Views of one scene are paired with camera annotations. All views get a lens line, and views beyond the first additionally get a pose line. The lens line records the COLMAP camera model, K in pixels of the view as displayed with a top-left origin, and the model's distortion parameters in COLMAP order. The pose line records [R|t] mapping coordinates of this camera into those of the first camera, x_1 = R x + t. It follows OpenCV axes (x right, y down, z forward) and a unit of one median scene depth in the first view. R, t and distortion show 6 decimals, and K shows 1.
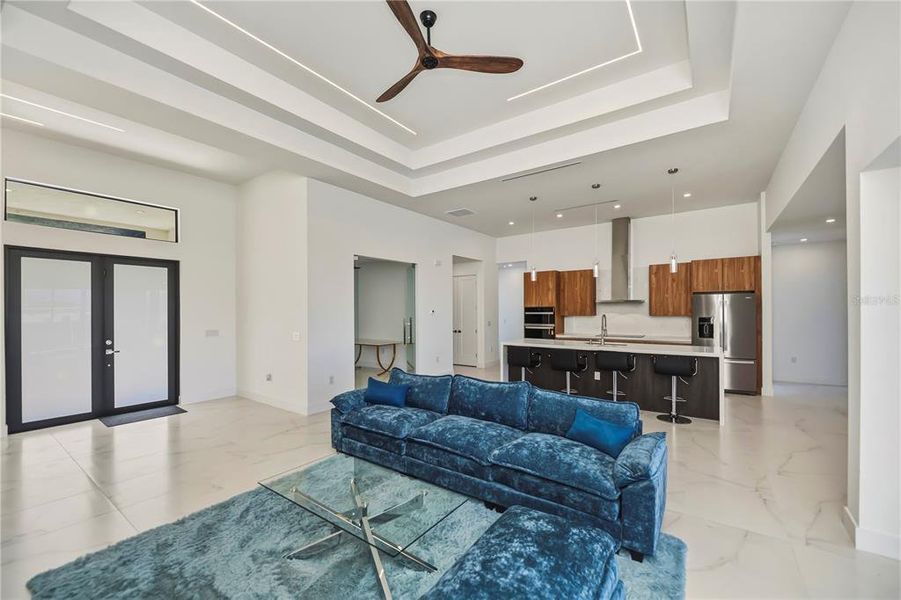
lens RADIAL K [[361.2, 0, 453.7], [0, 361.2, 315.0], [0, 0, 1]] dist [-0.005339, -0.002894]
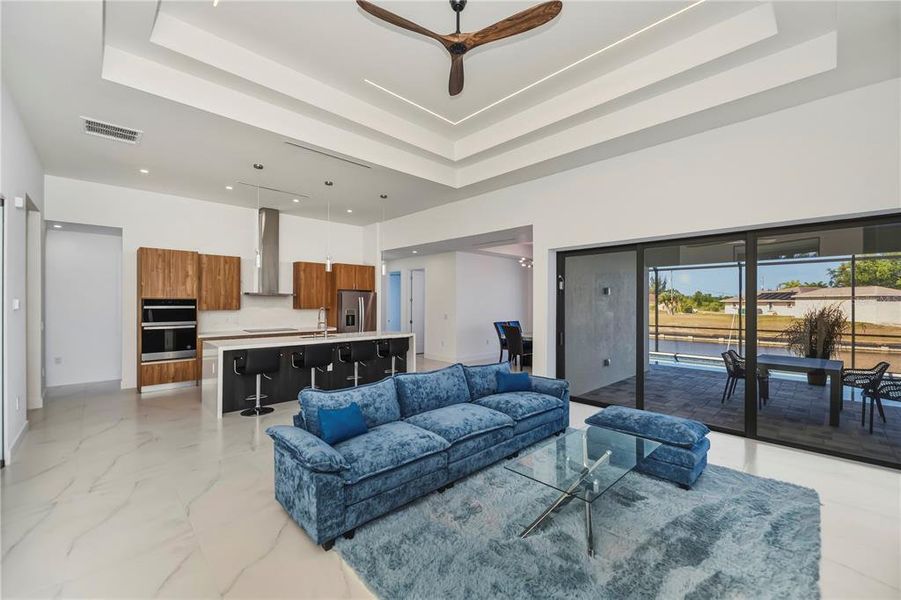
lens RADIAL K [[361.2, 0, 455.8], [0, 361.2, 303.0], [0, 0, 1]] dist [-0.005339, -0.002894]
pose [[0.185562, 0.004609, 0.982622, -0.406850], [0.009404, 0.999935, -0.006466, -0.003780], [-0.982588, 0.010440, 0.185506, 0.335908]]
